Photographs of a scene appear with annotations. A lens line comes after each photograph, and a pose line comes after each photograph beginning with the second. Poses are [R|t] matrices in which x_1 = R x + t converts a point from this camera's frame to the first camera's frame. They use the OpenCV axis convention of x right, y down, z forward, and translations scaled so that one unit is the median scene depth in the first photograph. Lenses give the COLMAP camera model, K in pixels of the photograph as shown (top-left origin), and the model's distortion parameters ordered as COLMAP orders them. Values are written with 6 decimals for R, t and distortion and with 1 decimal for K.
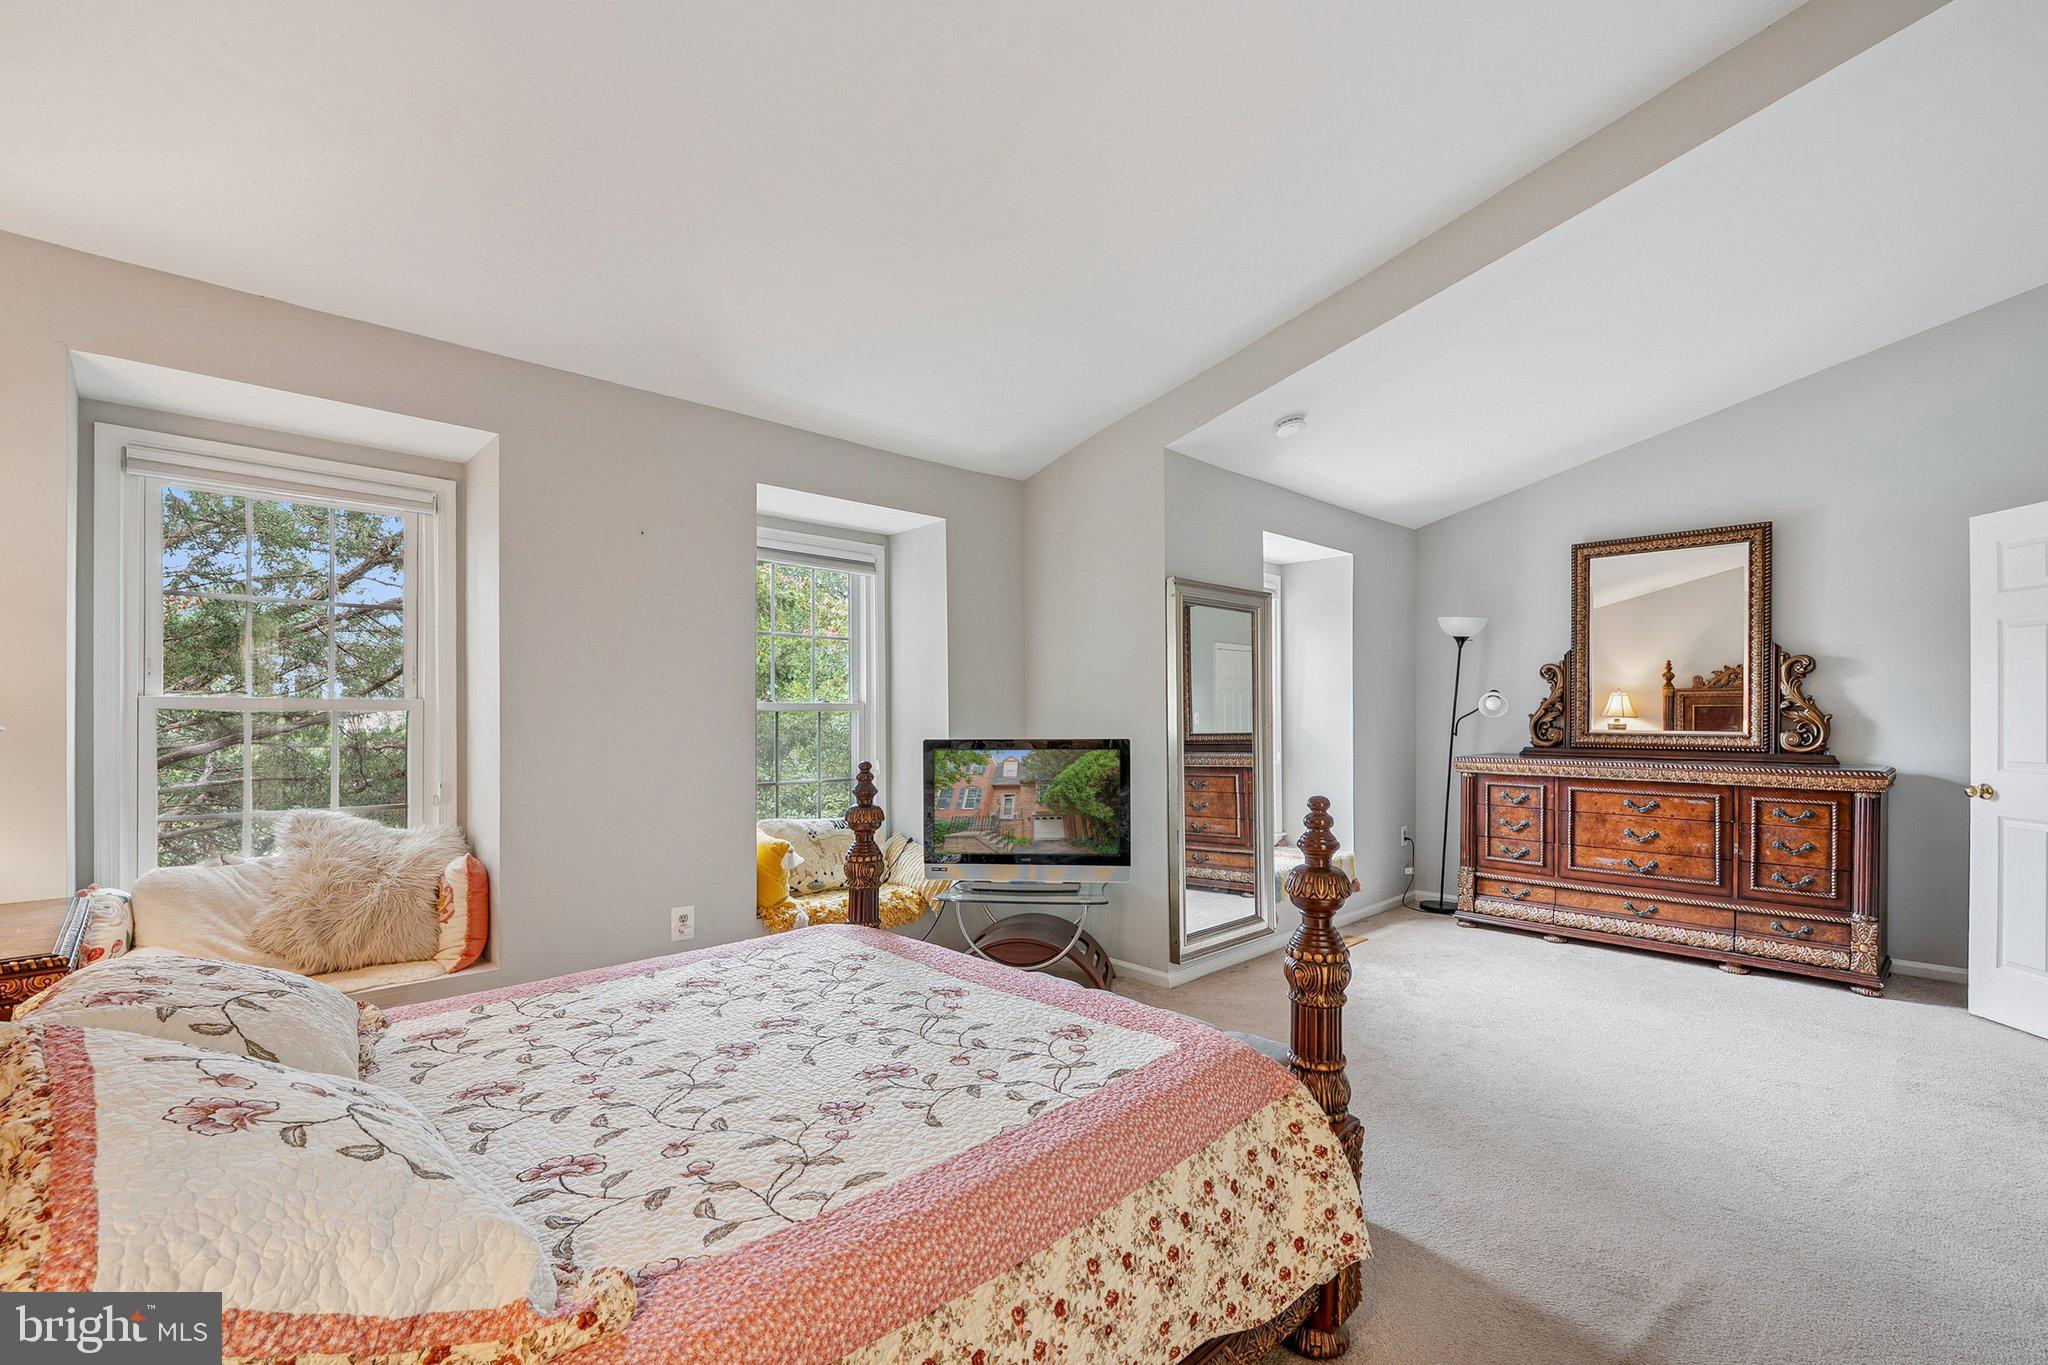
lens RADIAL K [[891.0, 0, 1028.4], [0, 891.0, 702.9], [0, 0, 1]] dist [-0.006023, 0.000009]
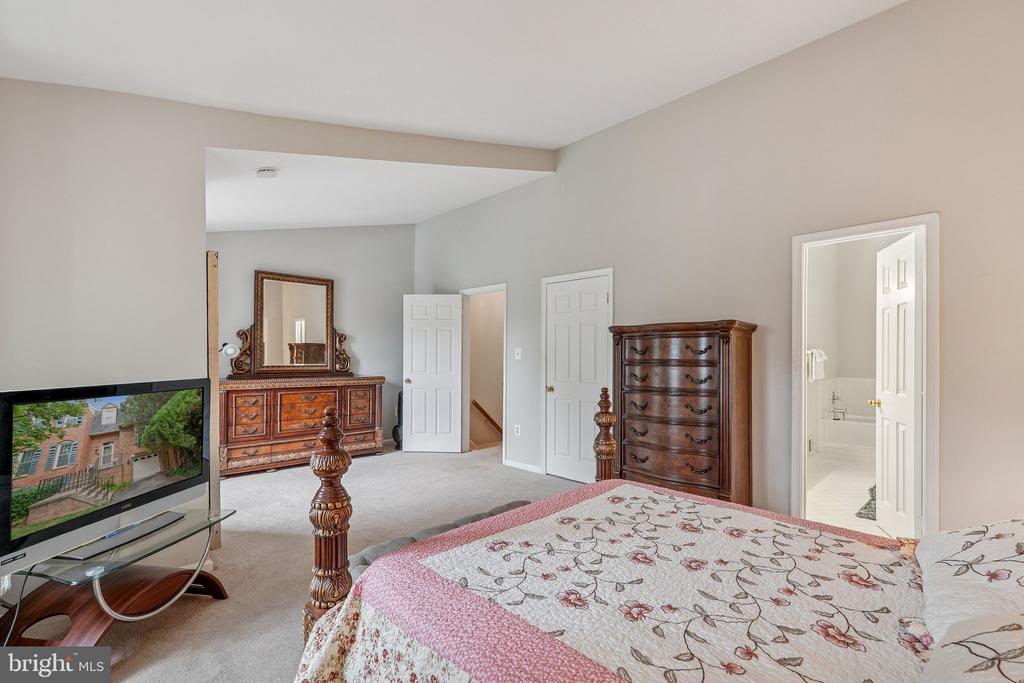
lens RADIAL K [[445.5, 0, 514.2], [0, 445.5, 351.7], [0, 0, 1]] dist [-0.006023, 0.000009]
pose [[0.008797, 0.009558, 0.999916, -0.445137], [-0.013609, 0.999863, -0.009437, 0.004000], [-0.999869, -0.013525, 0.008926, 0.512488]]
